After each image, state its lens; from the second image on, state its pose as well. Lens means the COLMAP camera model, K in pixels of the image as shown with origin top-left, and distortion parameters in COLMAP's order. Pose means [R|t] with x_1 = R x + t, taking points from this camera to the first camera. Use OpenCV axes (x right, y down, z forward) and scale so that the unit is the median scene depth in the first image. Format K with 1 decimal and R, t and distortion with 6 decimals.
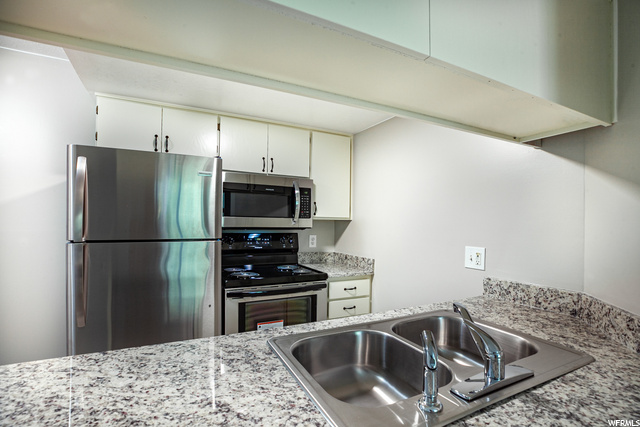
lens RADIAL K [[298.0, 0, 323.1], [0, 298.0, 223.6], [0, 0, 1]] dist [-0.025833, 0.001051]
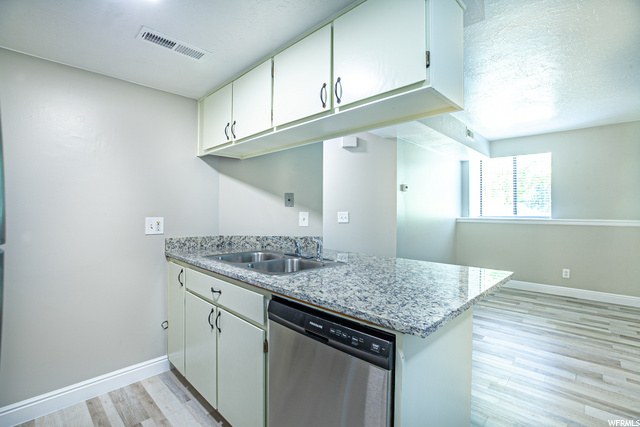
lens RADIAL K [[296.7, 0, 323.1], [0, 296.7, 211.9], [0, 0, 1]] dist [-0.041695, 0.011012]
pose [[-0.319281, -0.015285, 0.947537, -0.703414], [-0.011234, 0.999861, 0.012343, 0.023262], [-0.947593, -0.006704, -0.319408, 0.536969]]
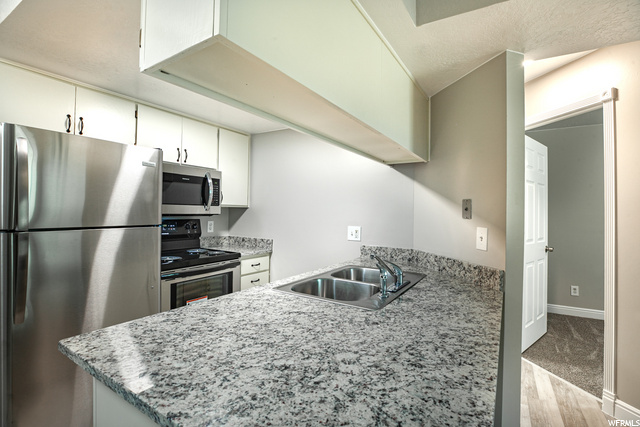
lens RADIAL K [[296.7, 0, 323.1], [0, 296.7, 211.9], [0, 0, 1]] dist [-0.041695, 0.011012]
pose [[0.856615, 0.000431, 0.515956, -0.315096], [-0.003849, 0.999977, 0.005555, -0.003018], [-0.515942, -0.006744, 0.856597, -0.173865]]
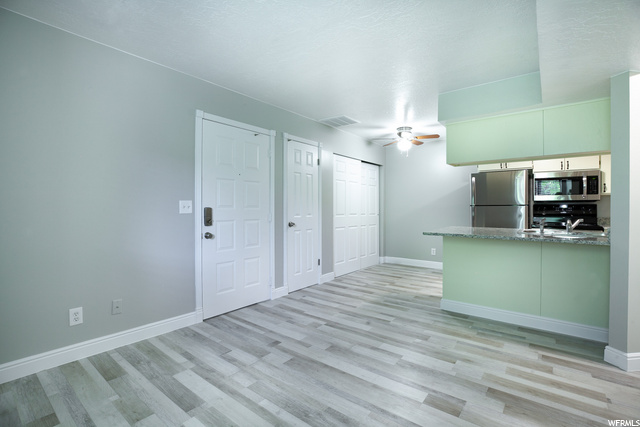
lens RADIAL K [[296.7, 0, 323.1], [0, 296.7, 211.9], [0, 0, 1]] dist [-0.041695, 0.011012]
pose [[0.405794, 0.000366, -0.913965, 0.861984], [0.008263, 0.999958, 0.004069, 0.066060], [0.913927, -0.009203, 0.405773, -1.088243]]
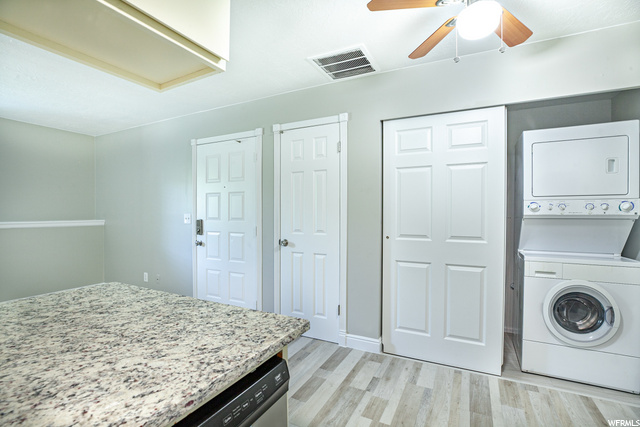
lens RADIAL K [[296.7, 0, 323.1], [0, 296.7, 211.9], [0, 0, 1]] dist [-0.041695, 0.011012]
pose [[-0.819516, -0.015741, -0.572840, -0.204997], [-0.008025, 0.999840, -0.015995, 0.028424], [0.573000, -0.008511, -0.819511, 0.640331]]
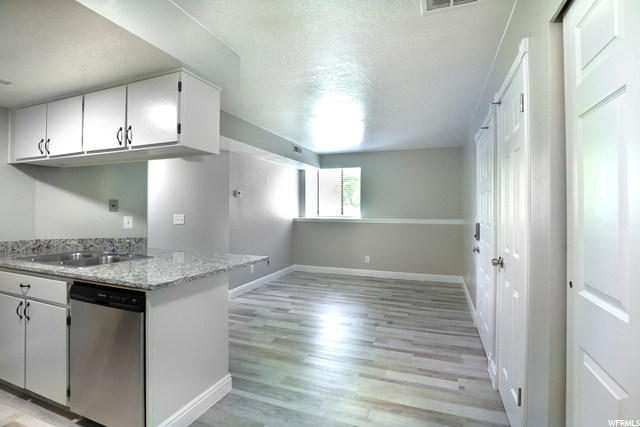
lens RADIAL K [[307.3, 0, 324.4], [0, 307.3, 208.4], [0, 0, 1]] dist [-0.041823, 0.013063]
pose [[-0.659211, -0.011416, 0.751871, -1.166997], [-0.015183, 0.999883, 0.001869, -0.011575], [-0.751805, -0.010183, -0.659307, 0.472696]]
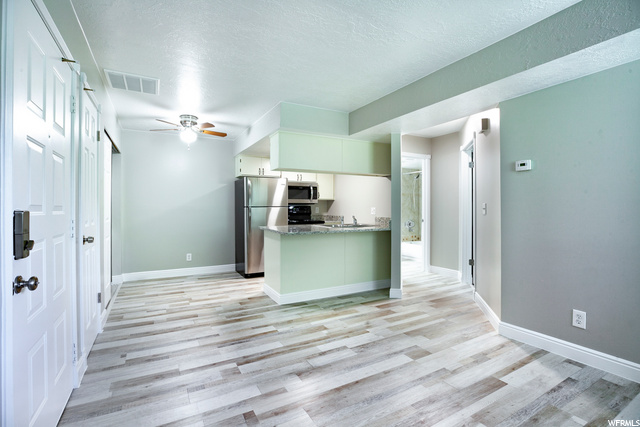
lens RADIAL K [[296.7, 0, 323.1], [0, 296.7, 211.9], [0, 0, 1]] dist [-0.041695, 0.011012]
pose [[0.999614, -0.015220, 0.023250, -0.055259], [0.014842, 0.999756, 0.016358, 0.049105], [-0.023493, -0.016007, 0.999596, -1.522777]]
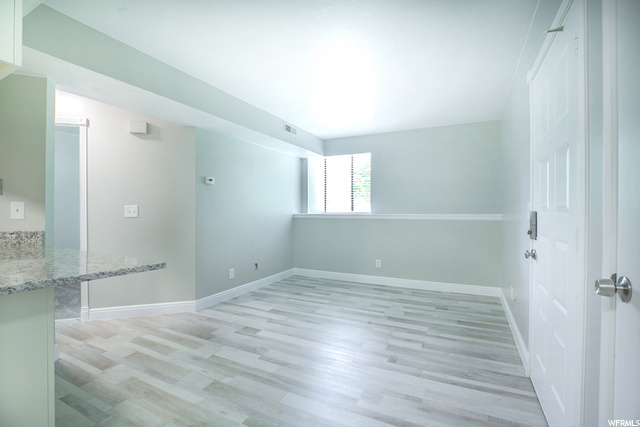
lens RADIAL K [[296.7, 0, 323.1], [0, 296.7, 211.9], [0, 0, 1]] dist [-0.041695, 0.011012]
pose [[-0.575756, -0.013582, 0.817509, -0.910077], [-0.012933, 0.999888, 0.007503, 0.051162], [-0.817519, -0.006253, -0.575867, -0.024204]]
